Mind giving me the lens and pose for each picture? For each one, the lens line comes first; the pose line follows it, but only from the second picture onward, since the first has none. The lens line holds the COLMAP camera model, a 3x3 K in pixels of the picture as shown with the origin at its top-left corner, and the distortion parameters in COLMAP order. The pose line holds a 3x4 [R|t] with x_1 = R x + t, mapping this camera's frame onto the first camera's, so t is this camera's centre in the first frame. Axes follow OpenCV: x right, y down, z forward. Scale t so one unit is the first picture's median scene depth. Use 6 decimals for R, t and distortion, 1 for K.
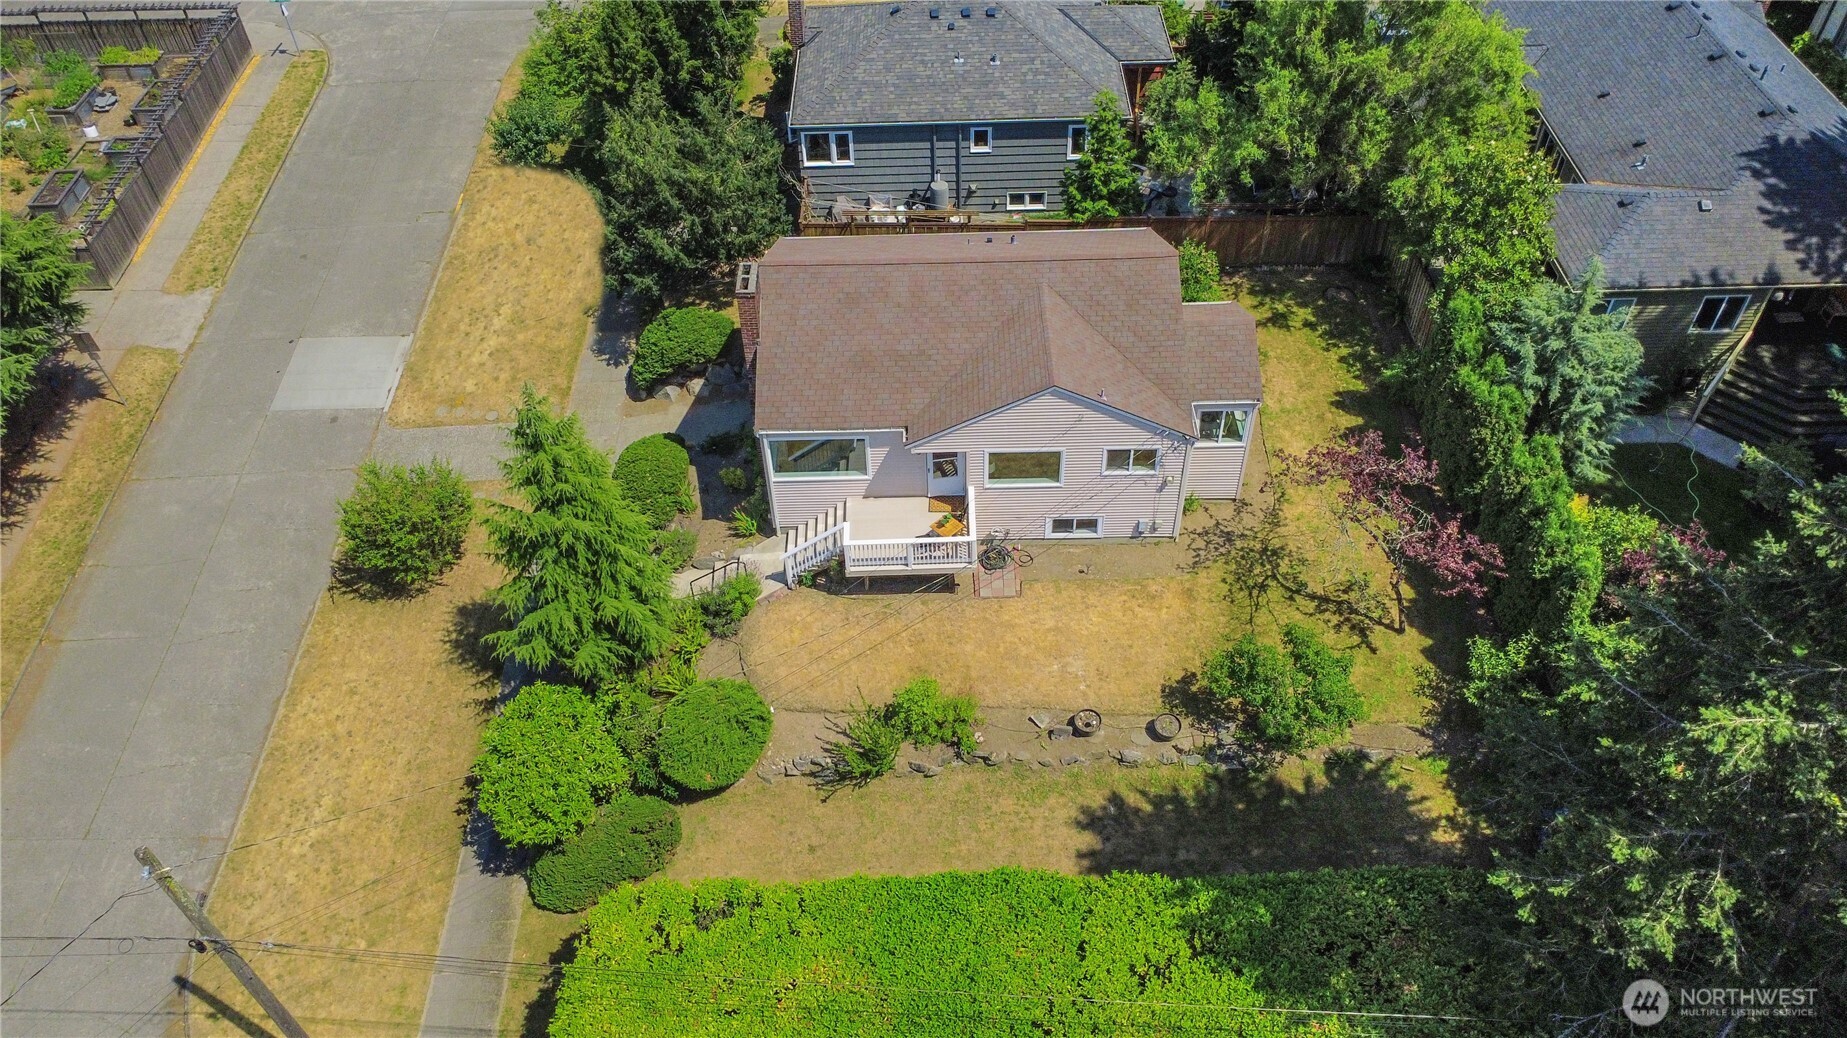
lens RADIAL K [[1347.7, 0, 923.7], [0, 1347.7, 530.6], [0, 0, 1]] dist [0.001470, 0.001921]
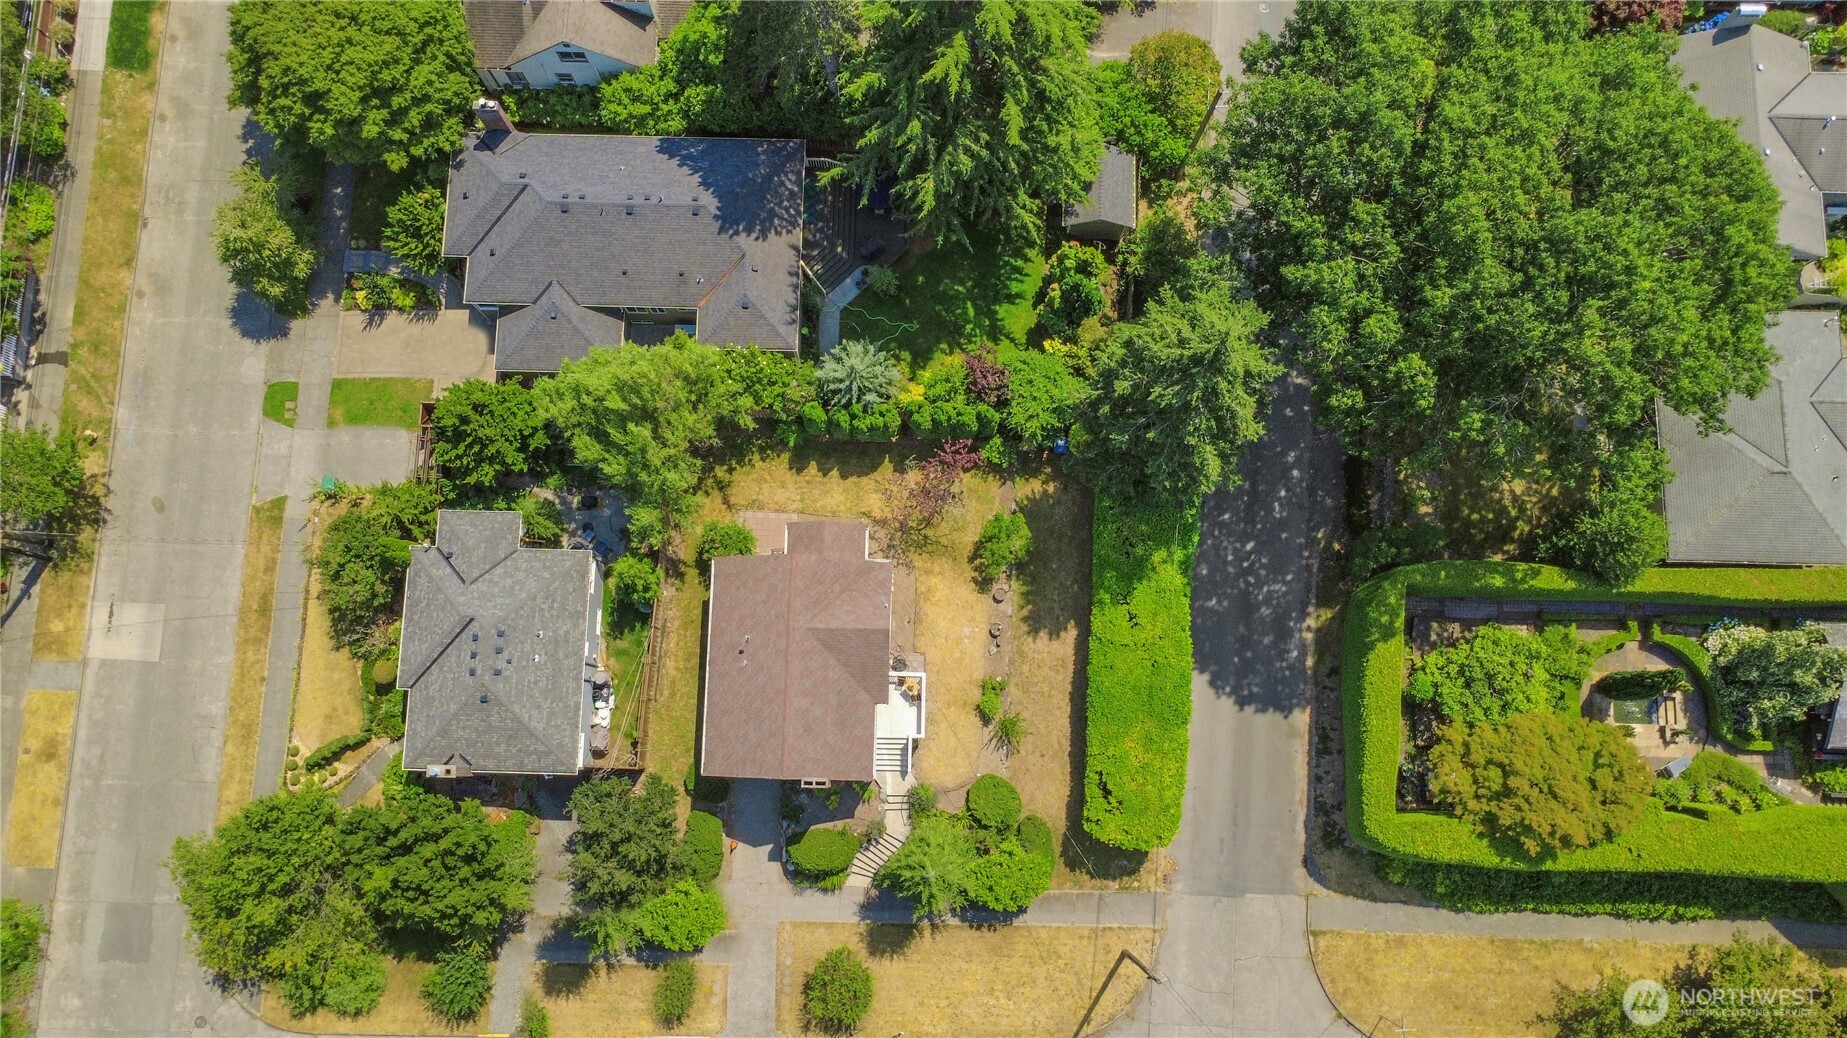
lens RADIAL K [[1350.9, 0, 922.8], [0, 1350.9, 520.6], [0, 0, 1]] dist [0.005122, -0.003244]
pose [[0.030928, -0.980327, 0.194942, -0.133468], [0.715549, 0.157892, 0.680485, -1.411703], [-0.697877, 0.118444, 0.706356, -0.484688]]
